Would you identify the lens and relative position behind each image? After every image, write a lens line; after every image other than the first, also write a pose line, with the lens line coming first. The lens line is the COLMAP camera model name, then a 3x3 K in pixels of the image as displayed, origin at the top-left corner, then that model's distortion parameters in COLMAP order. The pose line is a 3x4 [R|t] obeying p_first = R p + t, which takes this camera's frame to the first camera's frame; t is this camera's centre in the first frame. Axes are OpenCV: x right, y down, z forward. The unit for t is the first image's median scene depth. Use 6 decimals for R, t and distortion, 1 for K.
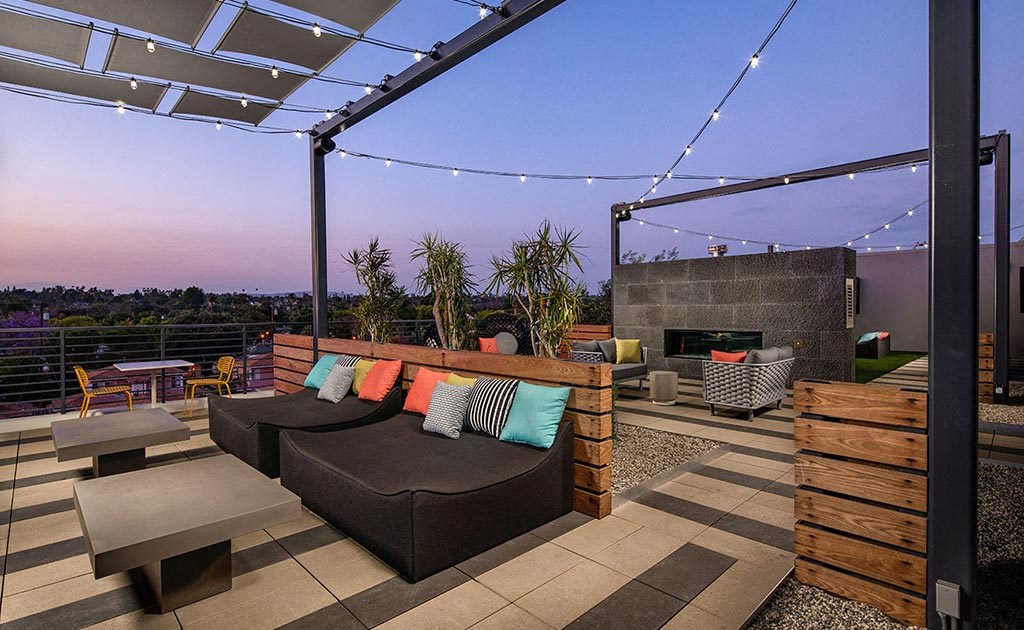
lens RADIAL K [[500.8, 0, 510.6], [0, 500.8, 312.6], [0, 0, 1]] dist [-0.003637, -0.001368]
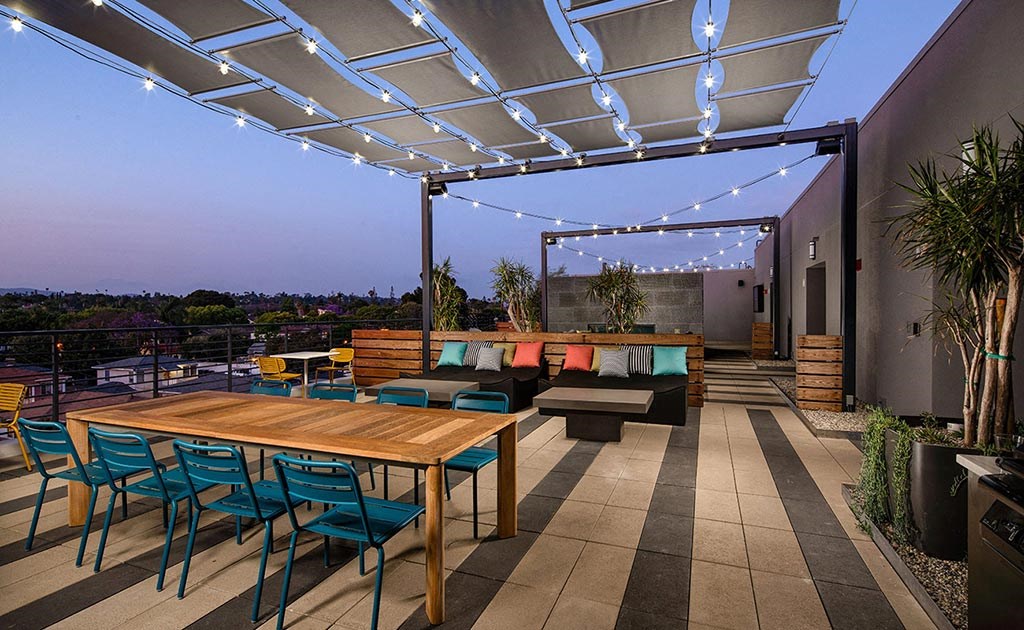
lens RADIAL K [[500.8, 0, 512.8], [0, 500.8, 314.7], [0, 0, 1]] dist [-0.003637, -0.001368]
pose [[0.905320, -0.001902, 0.424727, -0.974723], [0.001639, 0.999998, 0.000984, 0.008680], [-0.424728, -0.000195, 0.905321, -0.393582]]
